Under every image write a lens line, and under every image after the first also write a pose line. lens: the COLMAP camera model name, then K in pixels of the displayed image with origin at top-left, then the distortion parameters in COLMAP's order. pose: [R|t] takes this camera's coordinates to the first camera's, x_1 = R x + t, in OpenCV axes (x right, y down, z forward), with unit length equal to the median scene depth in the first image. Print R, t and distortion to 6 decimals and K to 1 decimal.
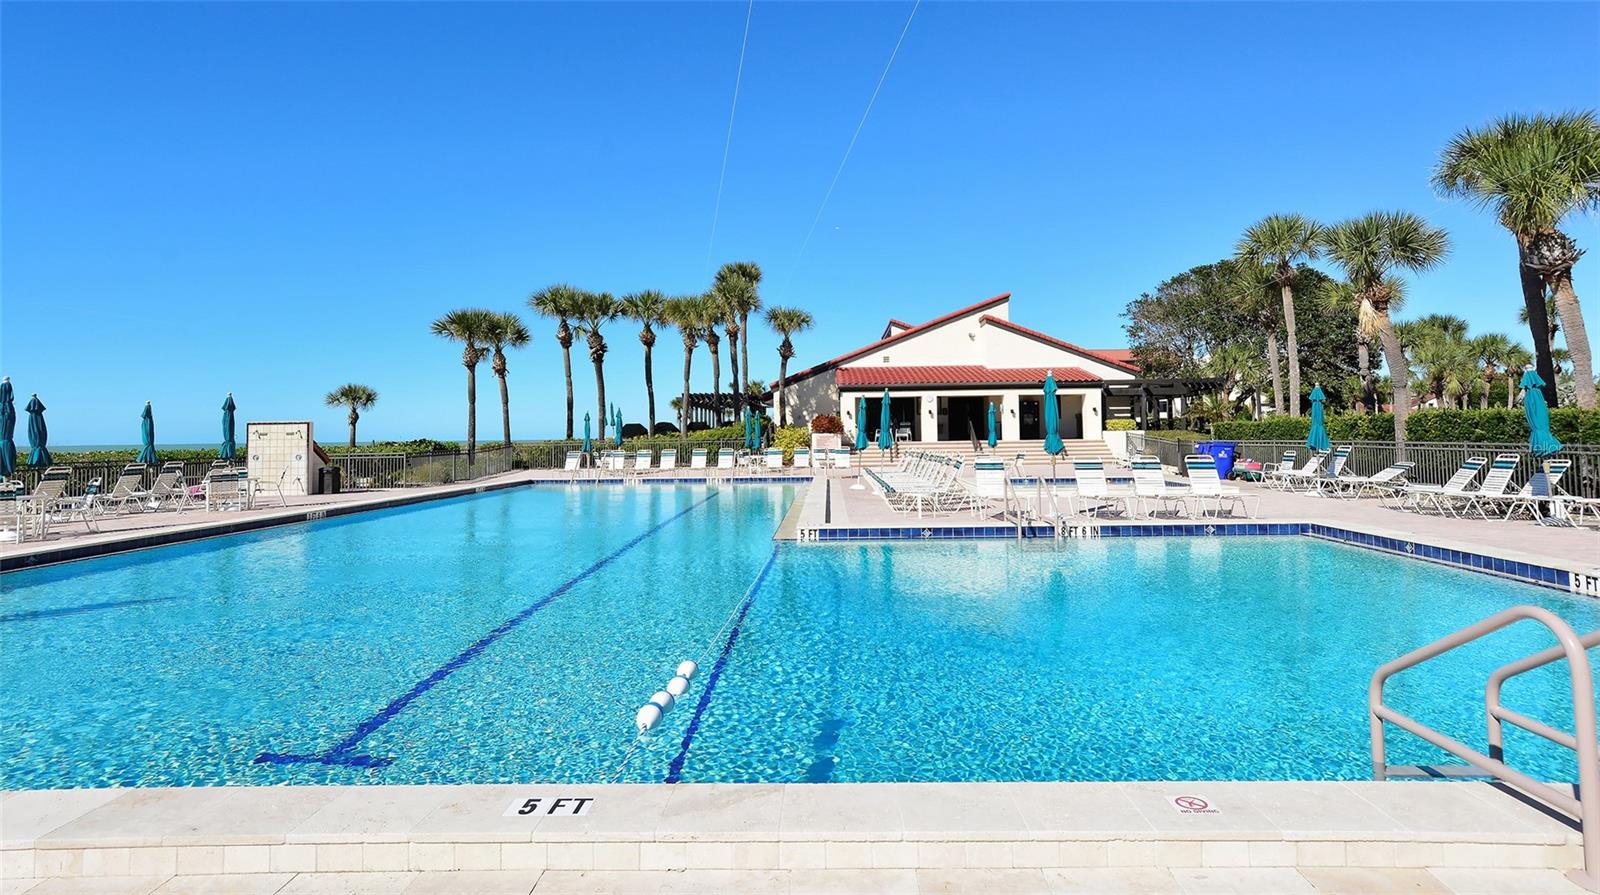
lens RADIAL K [[862.7, 0, 807.0], [0, 862.7, 384.1], [0, 0, 1]] dist [0.002876, 0.001718]
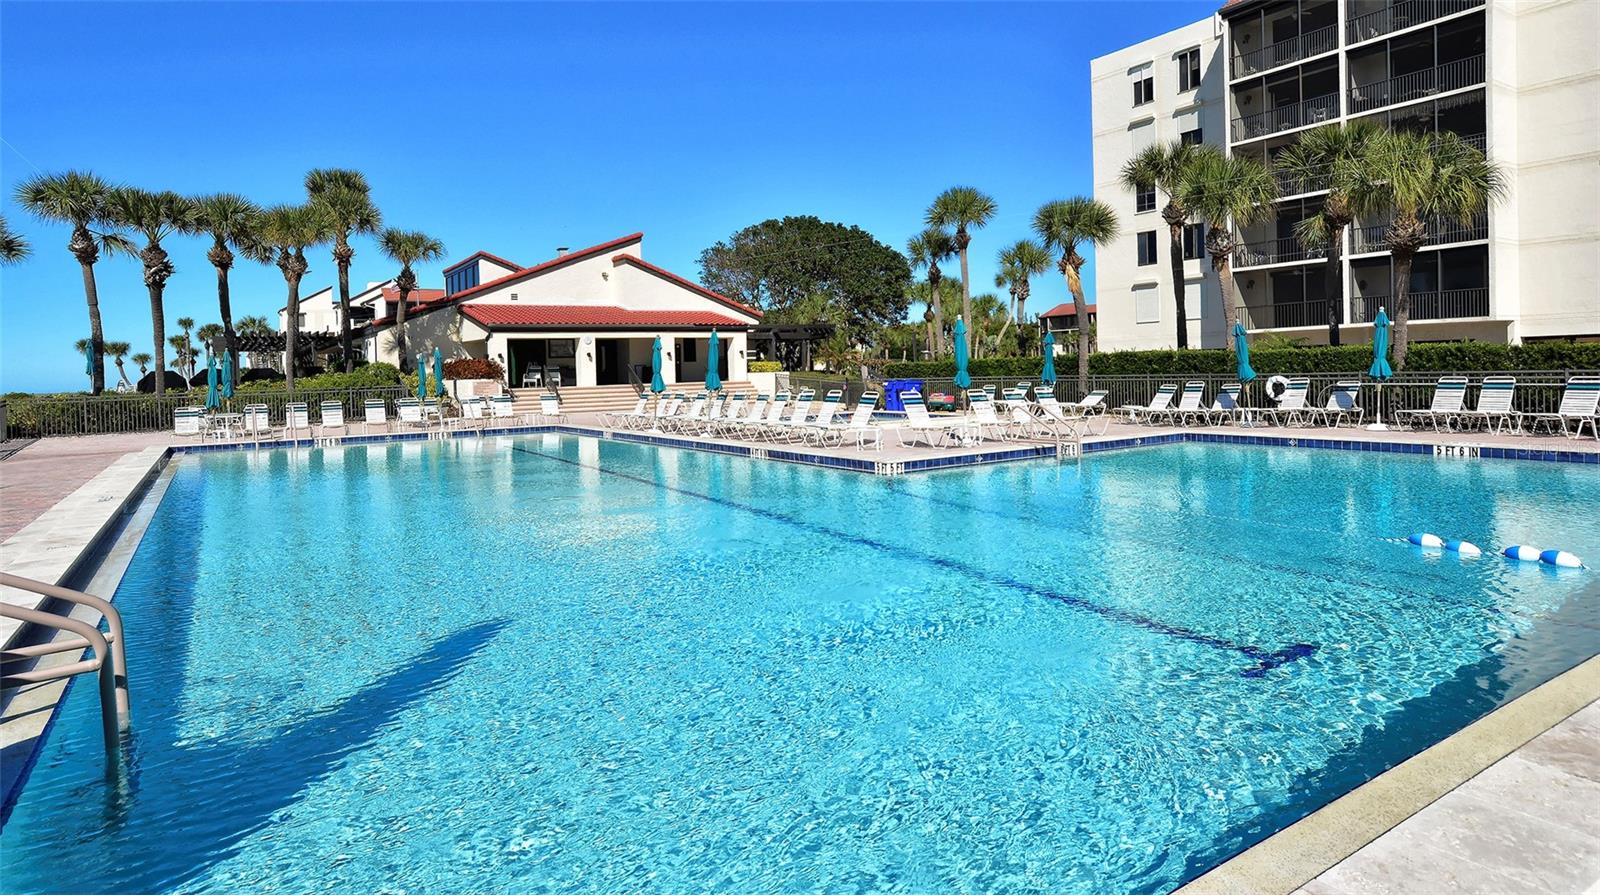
lens RADIAL K [[906.2, 0, 801.4], [0, 906.2, 372.6], [0, 0, 1]] dist [0.000809, 0.000812]
pose [[0.821779, -0.012071, 0.569678, -0.226619], [-0.016048, 0.998889, 0.044314, 0.004014], [-0.569580, -0.045558, 0.820672, 0.055190]]
